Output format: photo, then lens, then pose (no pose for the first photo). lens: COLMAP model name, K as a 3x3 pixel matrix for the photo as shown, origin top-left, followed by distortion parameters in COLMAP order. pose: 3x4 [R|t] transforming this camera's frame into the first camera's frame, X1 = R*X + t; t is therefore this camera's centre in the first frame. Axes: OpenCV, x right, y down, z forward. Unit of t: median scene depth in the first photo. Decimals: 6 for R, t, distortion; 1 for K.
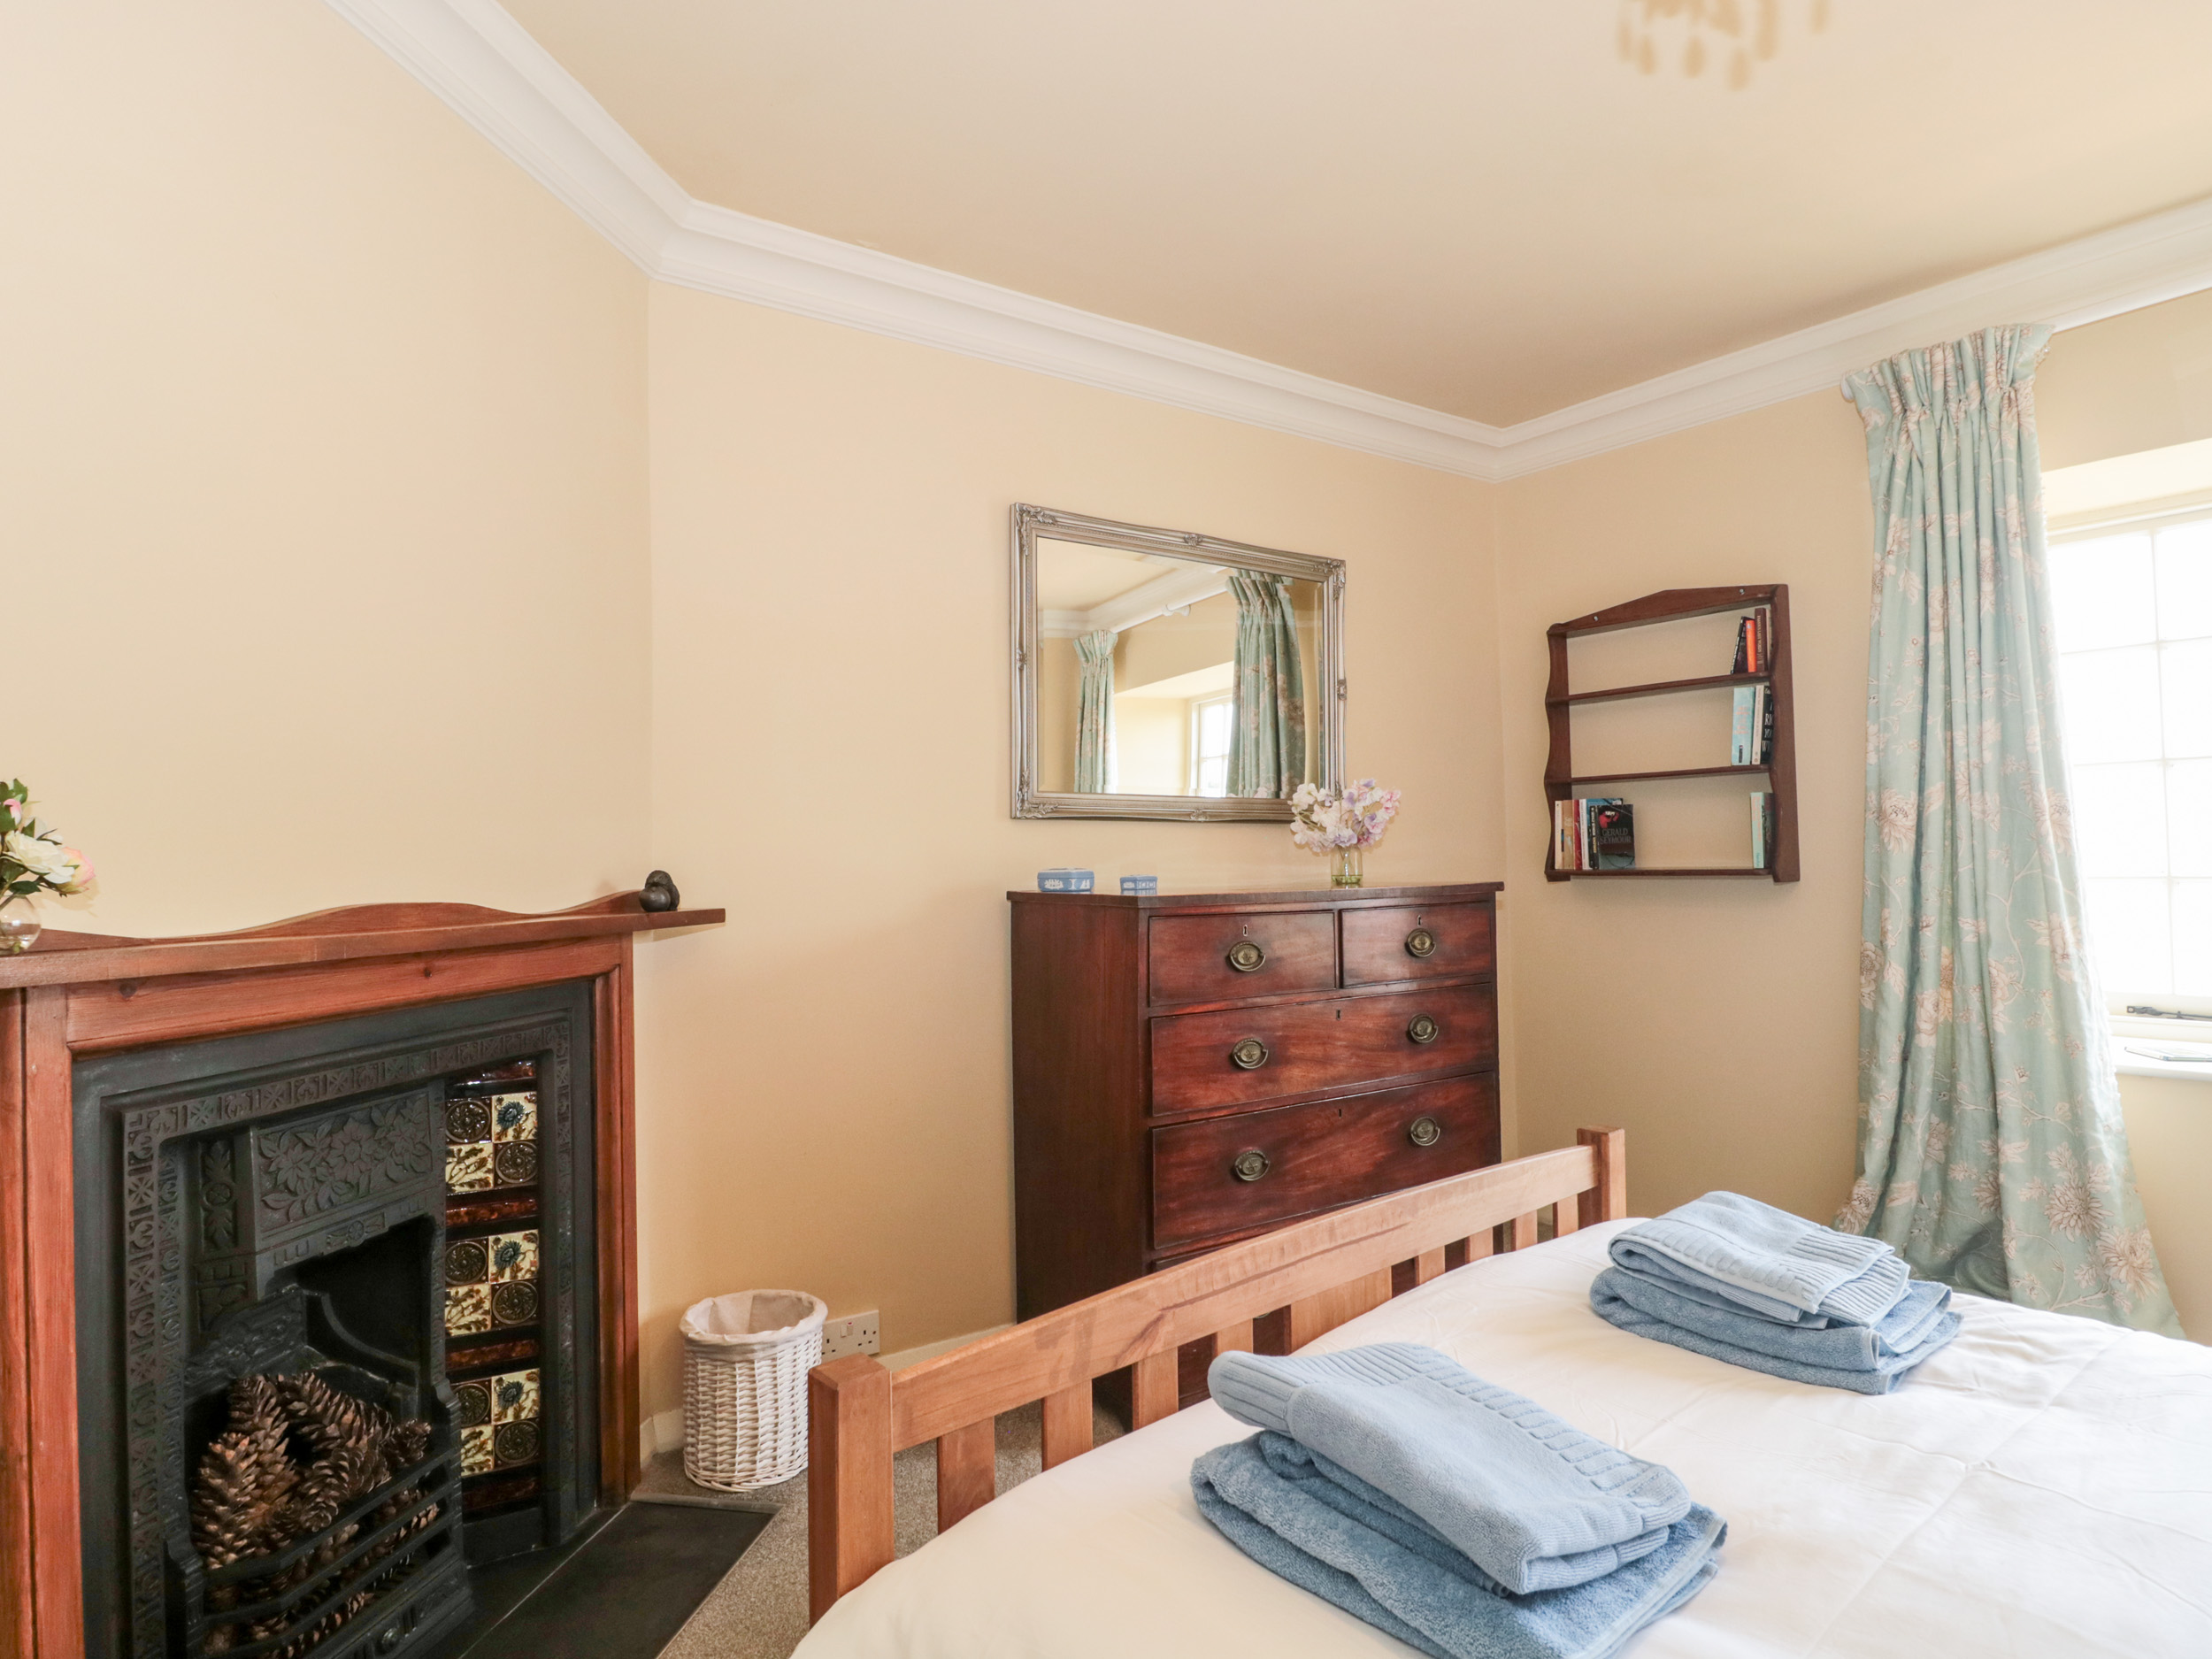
lens RADIAL K [[1159.0, 0, 1104.1], [0, 1159.0, 822.7], [0, 0, 1]] dist [0.000845, -0.011471]
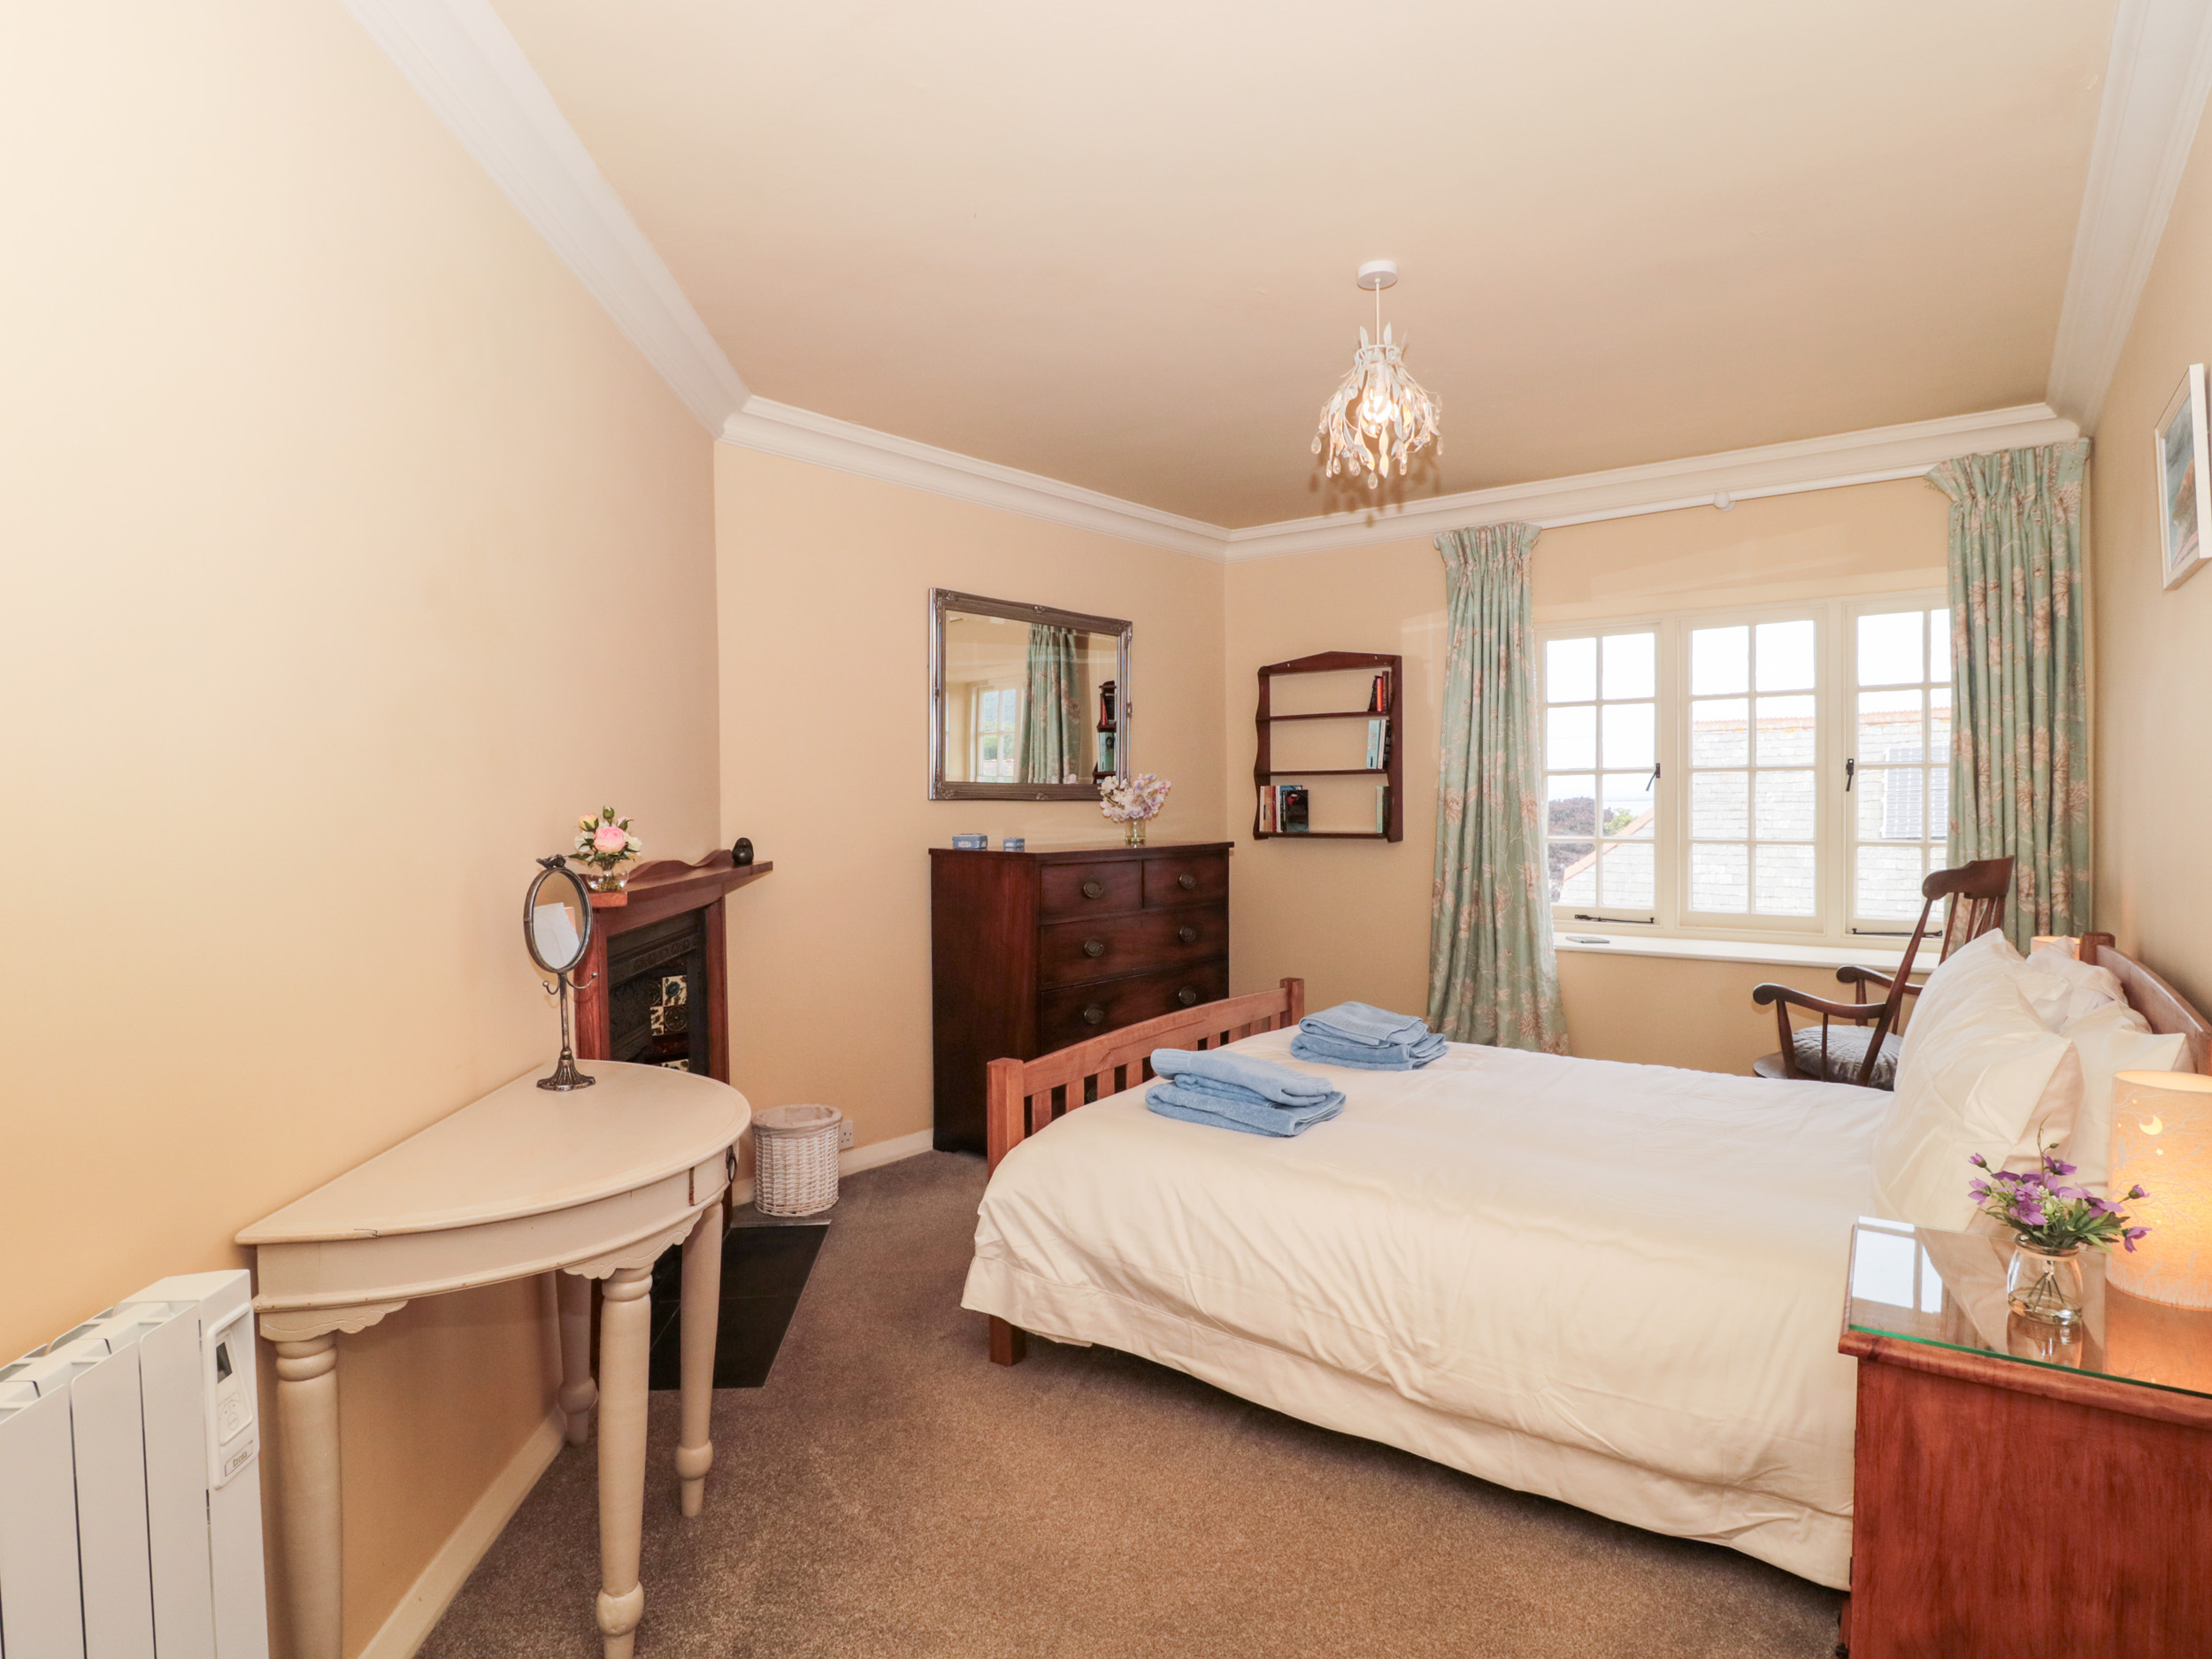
lens RADIAL K [[1159.0, 0, 1105.4], [0, 1159.0, 824.4], [0, 0, 1]] dist [0.000845, -0.011471]
pose [[0.964888, 0.005124, 0.262612, -0.272063], [-0.018464, 0.998659, 0.048356, -0.051931], [-0.262012, -0.051507, 0.963689, -0.544308]]
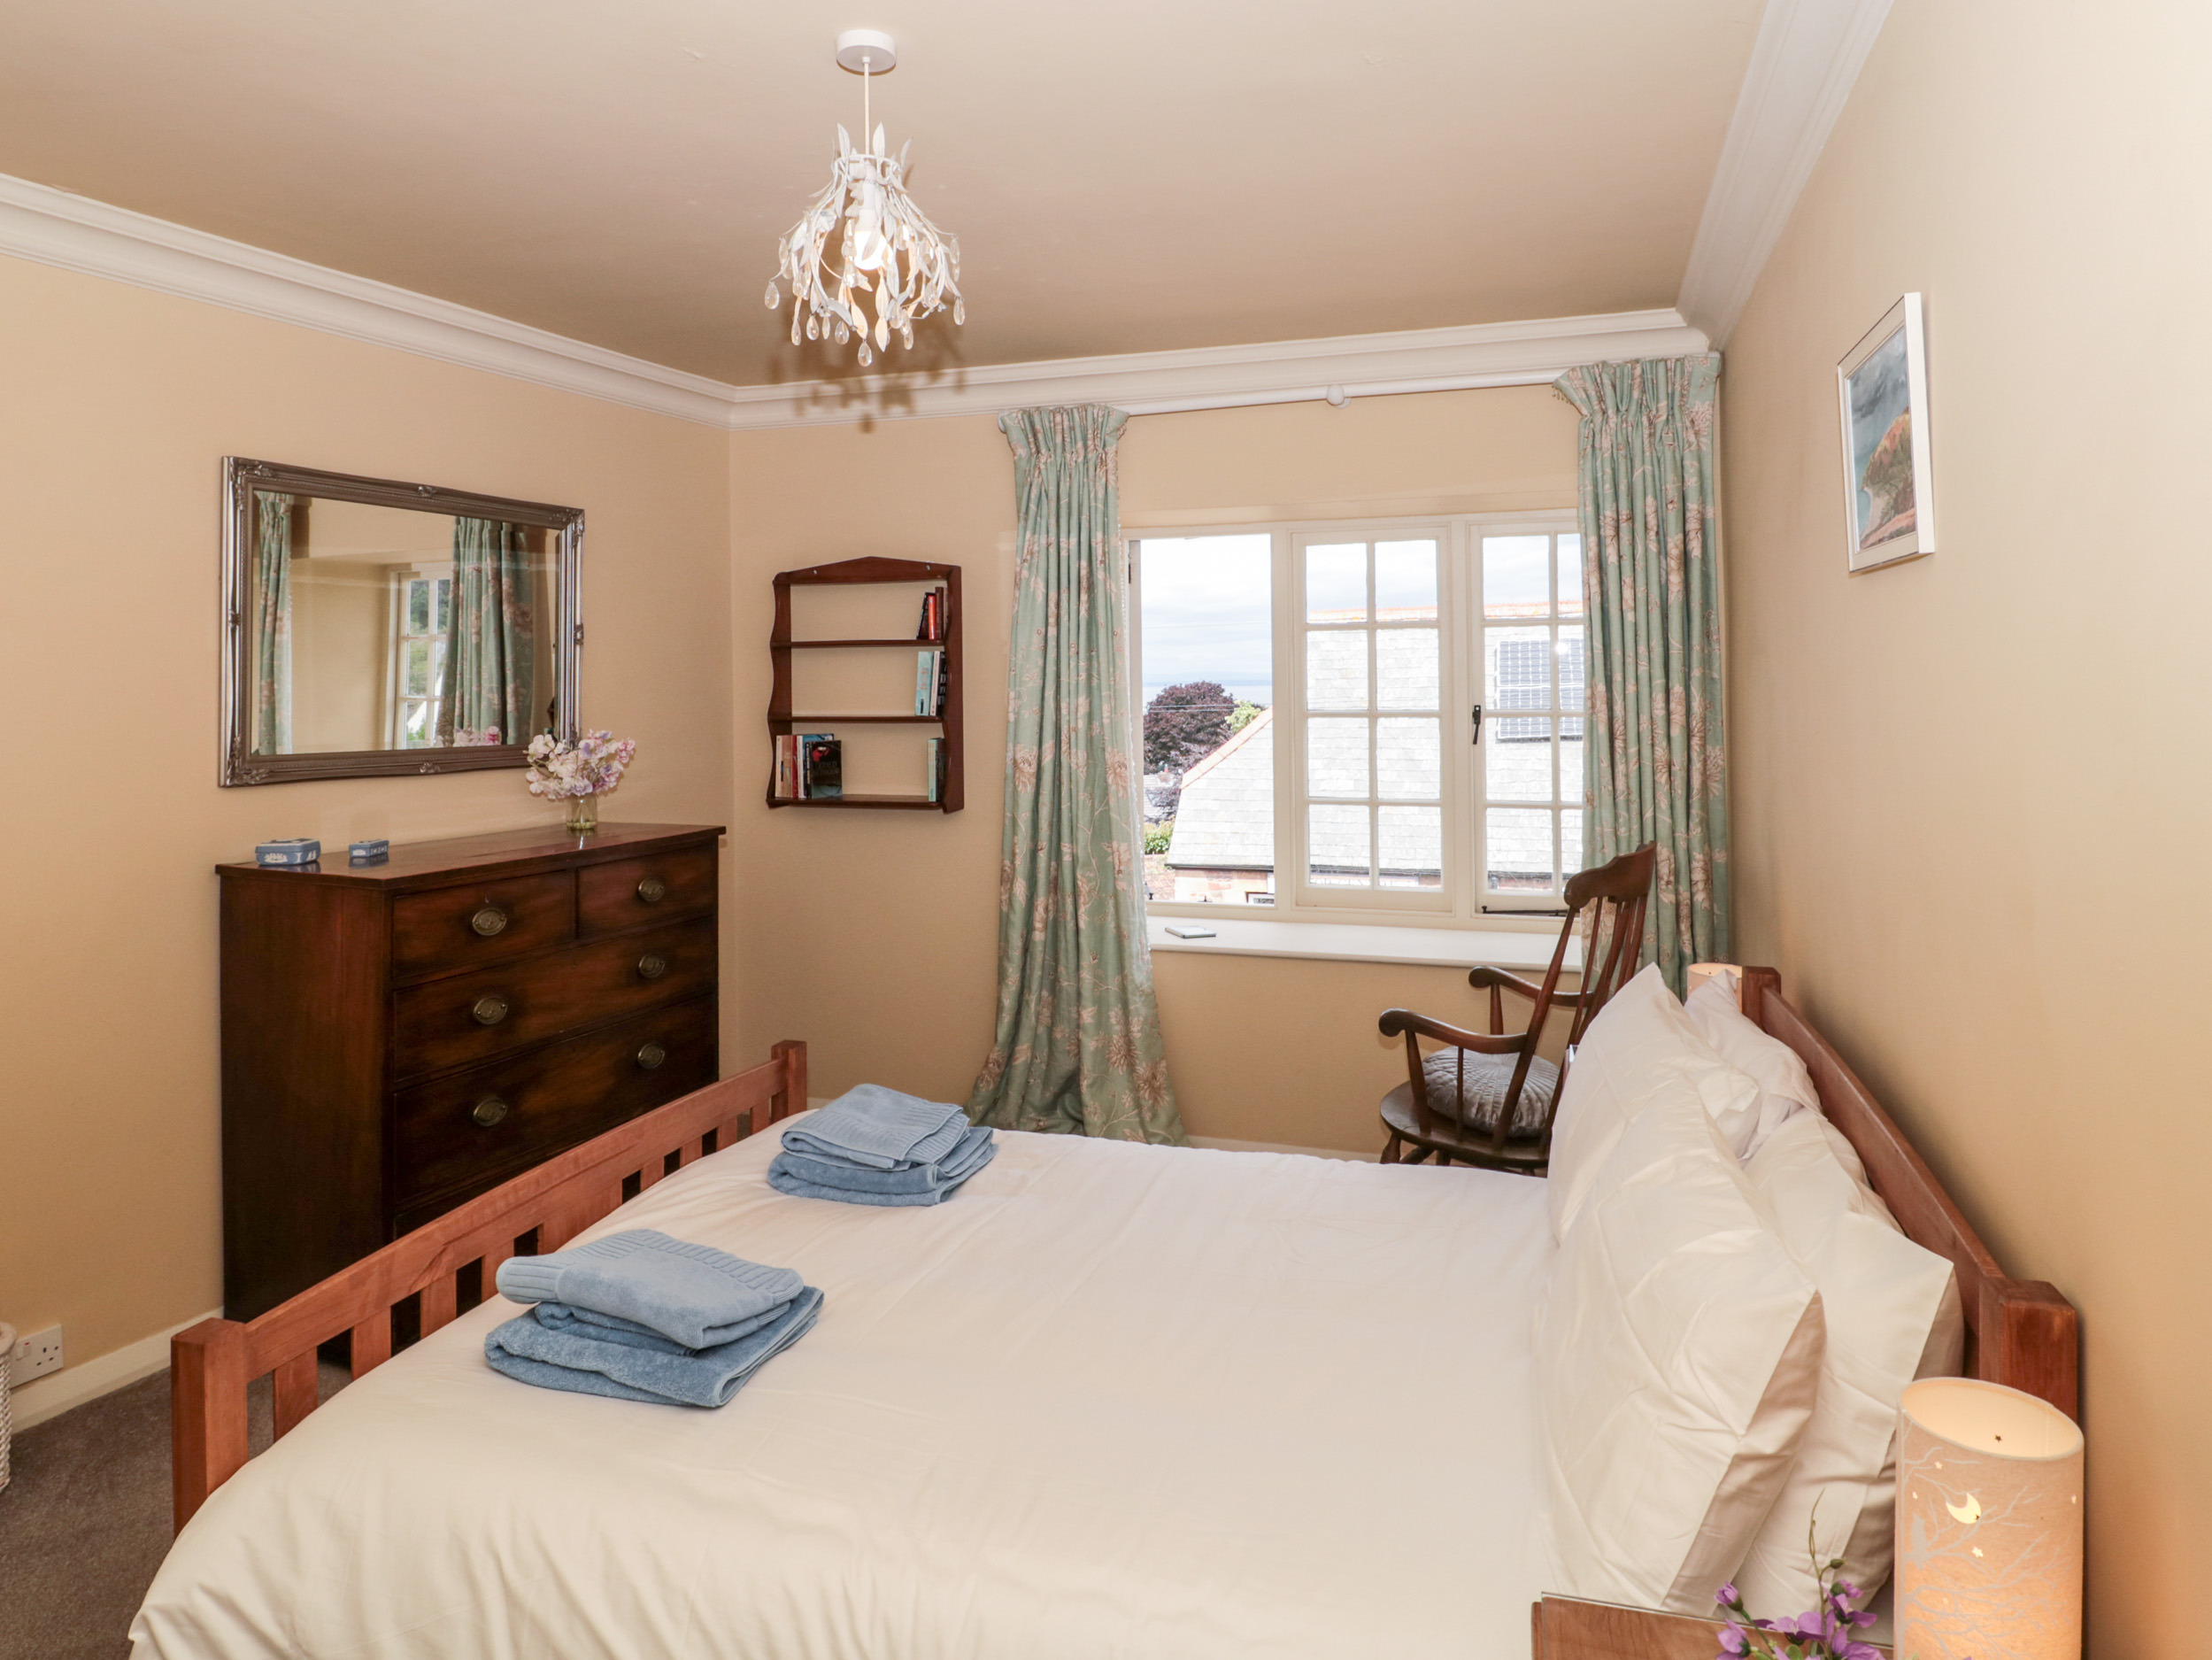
lens RADIAL K [[1375.6, 0, 1081.1], [0, 1375.6, 672.2], [0, 0, 1]] dist [0.007545, -0.011755]
pose [[0.843227, 0.014950, 0.537350, -0.099081], [-0.024486, 0.999644, 0.010611, -0.136454], [-0.537000, -0.022105, 0.843293, -0.359075]]
